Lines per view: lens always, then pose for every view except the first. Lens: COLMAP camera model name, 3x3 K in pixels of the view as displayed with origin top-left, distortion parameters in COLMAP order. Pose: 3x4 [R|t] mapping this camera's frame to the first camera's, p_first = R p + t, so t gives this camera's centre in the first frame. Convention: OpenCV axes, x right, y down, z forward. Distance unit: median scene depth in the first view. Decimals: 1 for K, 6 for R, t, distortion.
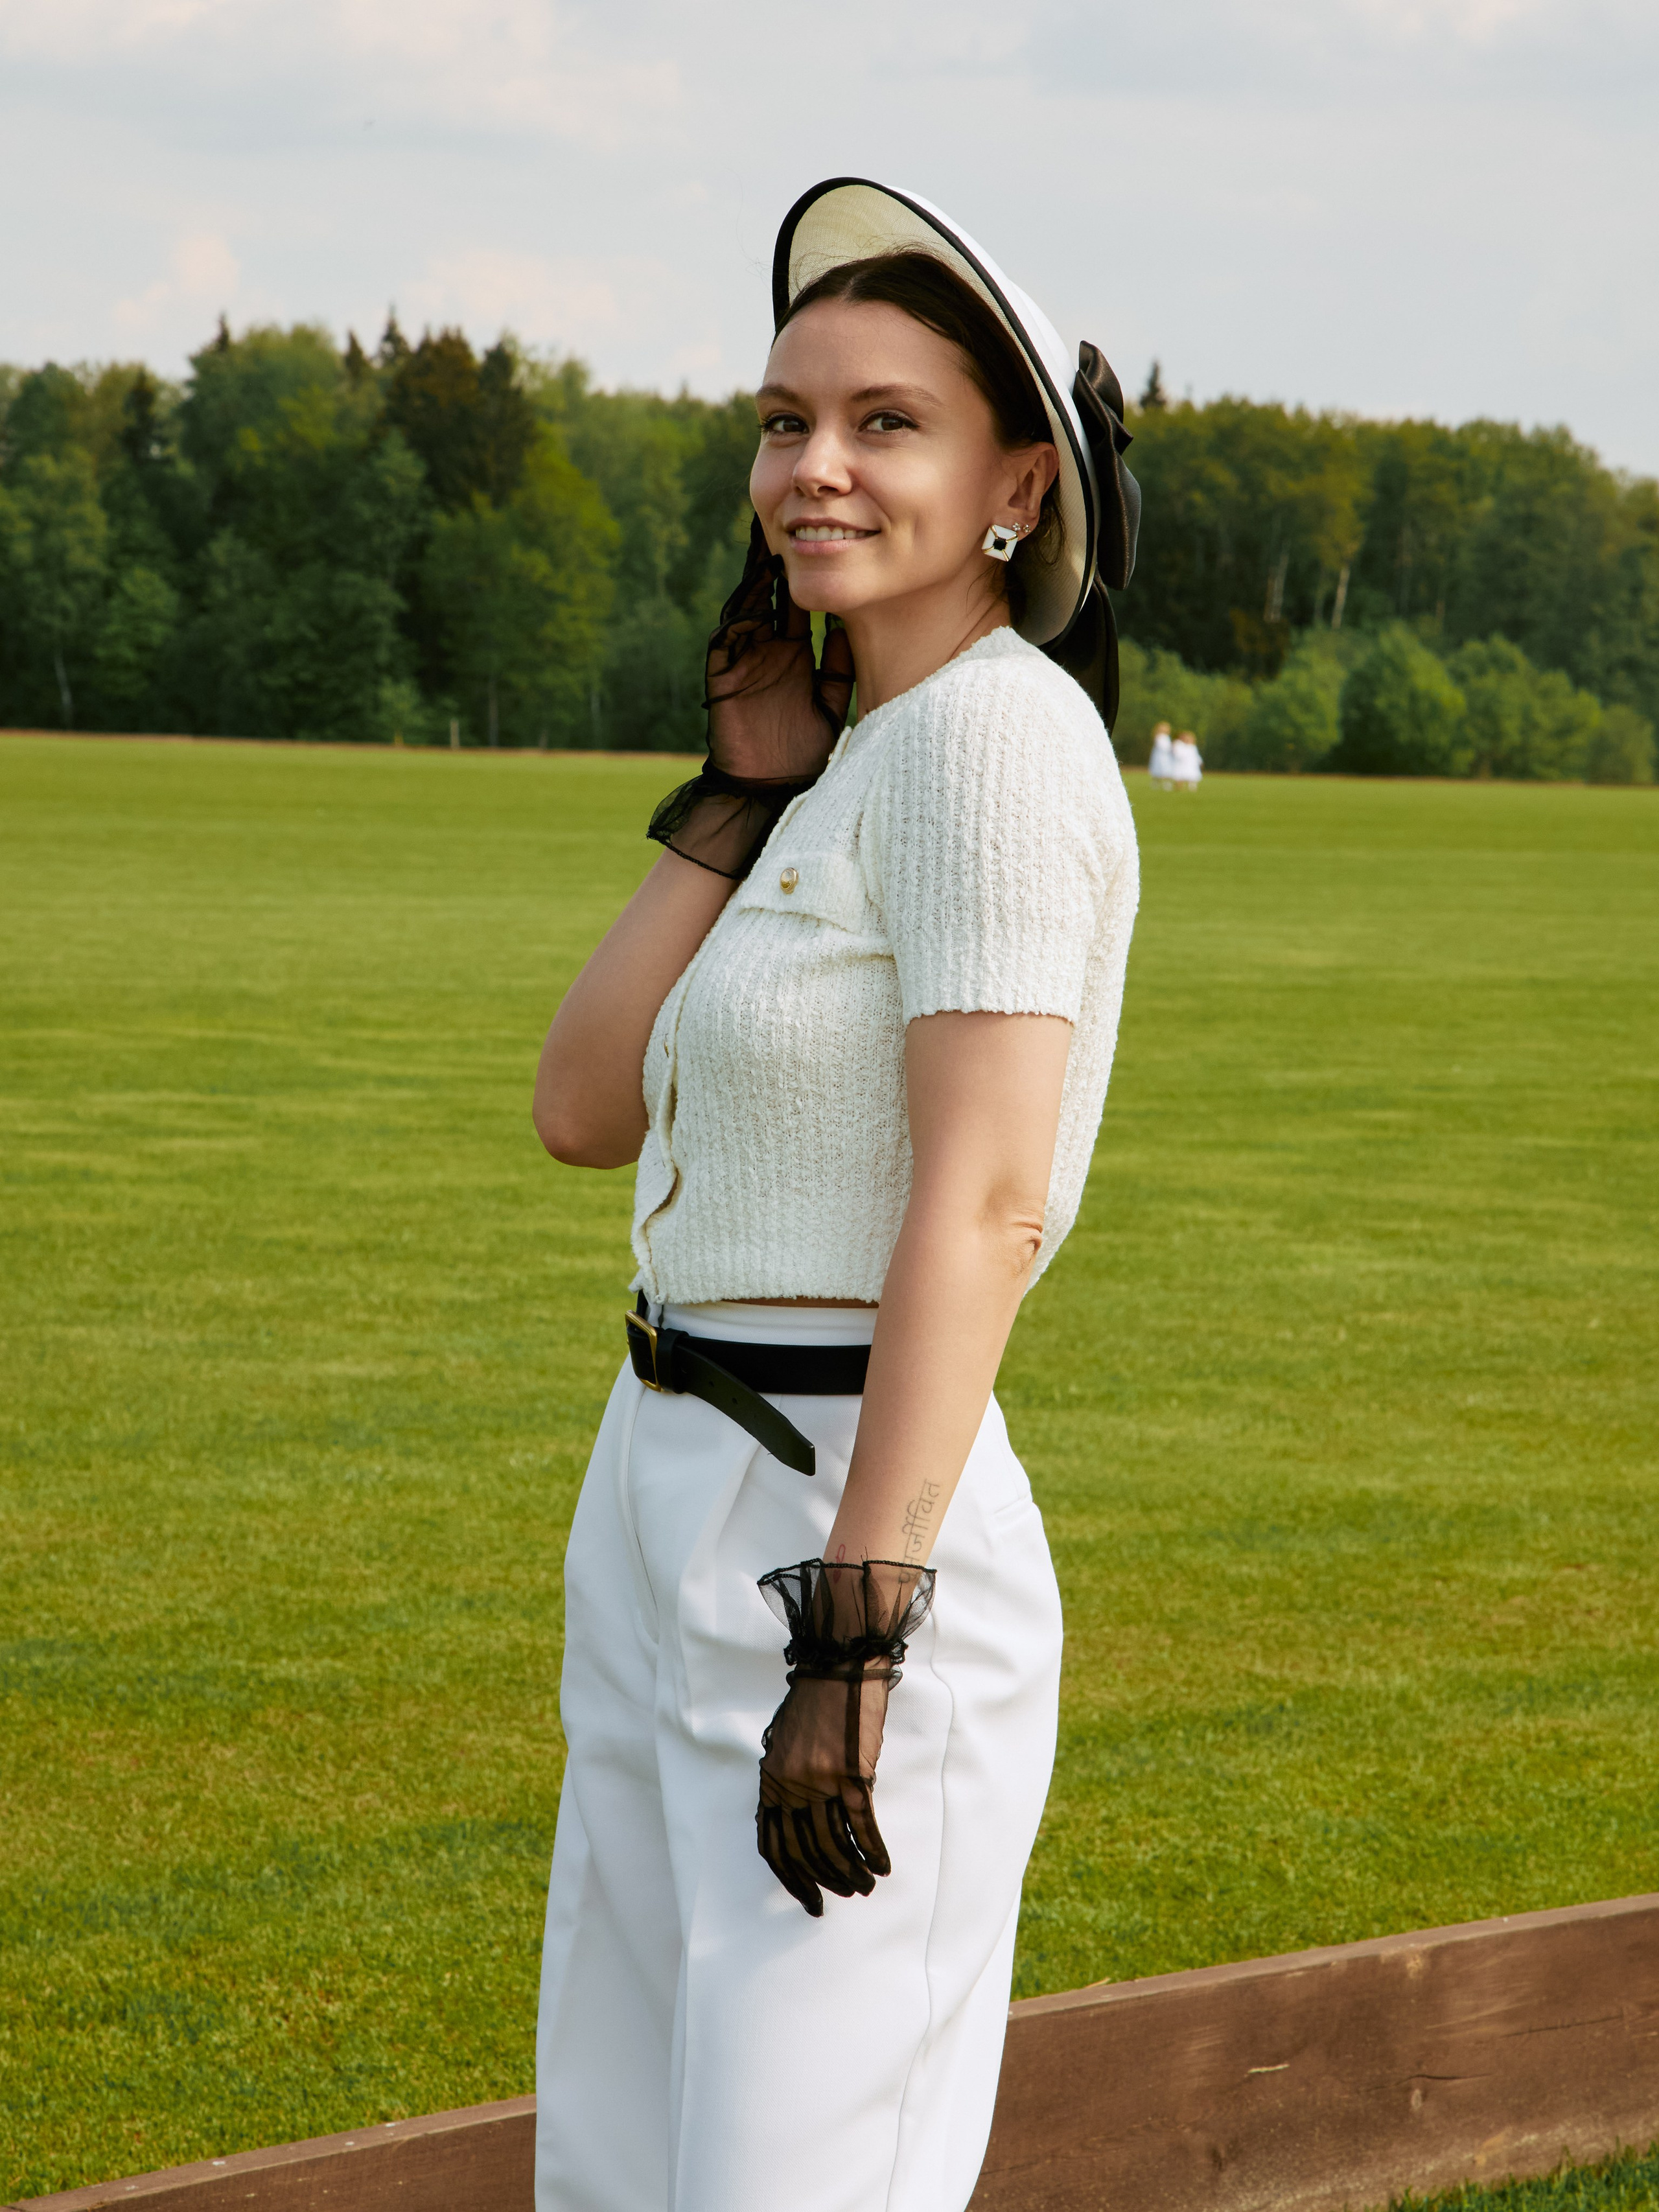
lens RADIAL K [[5962.9, 0, 832.5], [0, 5962.9, 1153.3], [0, 0, 1]] dist [0.369215, 0.000000]
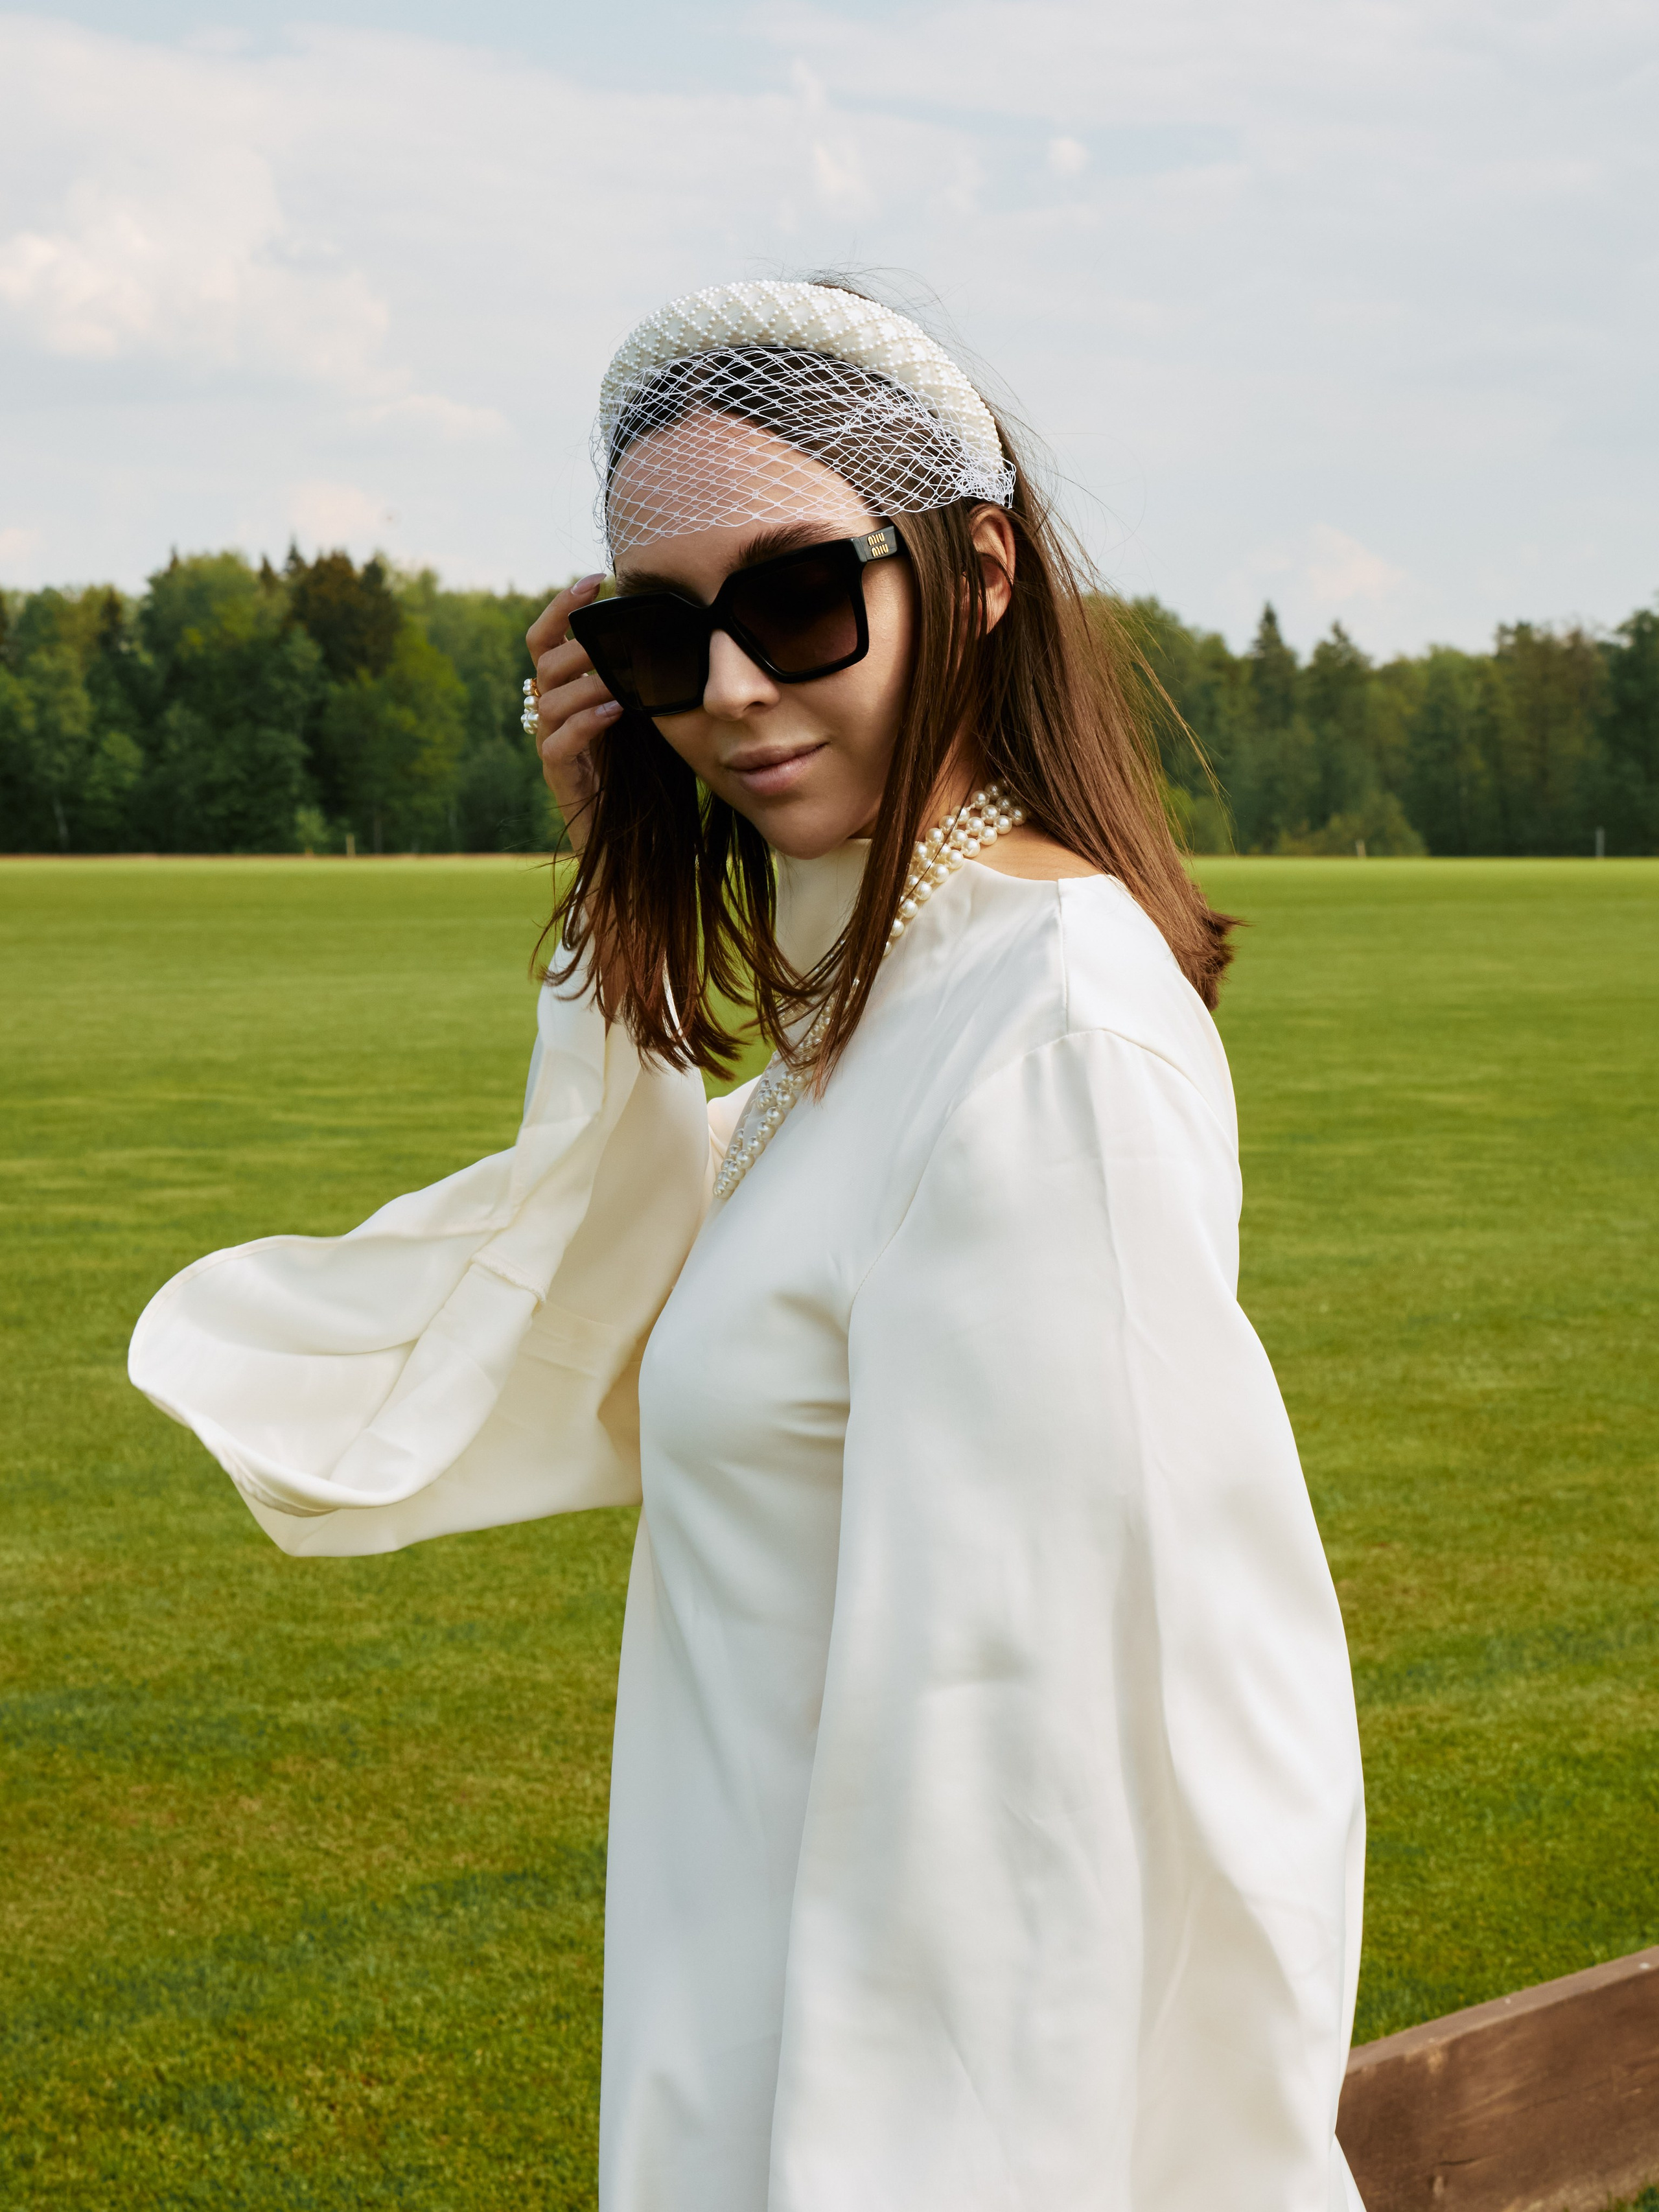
lens RADIAL K [[4255.1, 0, 767.5], [0, 4255.1, 1054.4], [0, 0, 1]] dist [-0.004483, 0.000000]
pose [[0.998722, -0.035478, 0.035997, -0.021047], [0.036069, 0.999223, -0.015906, -0.016821], [-0.035404, 0.017184, 0.999225, 0.149264]]
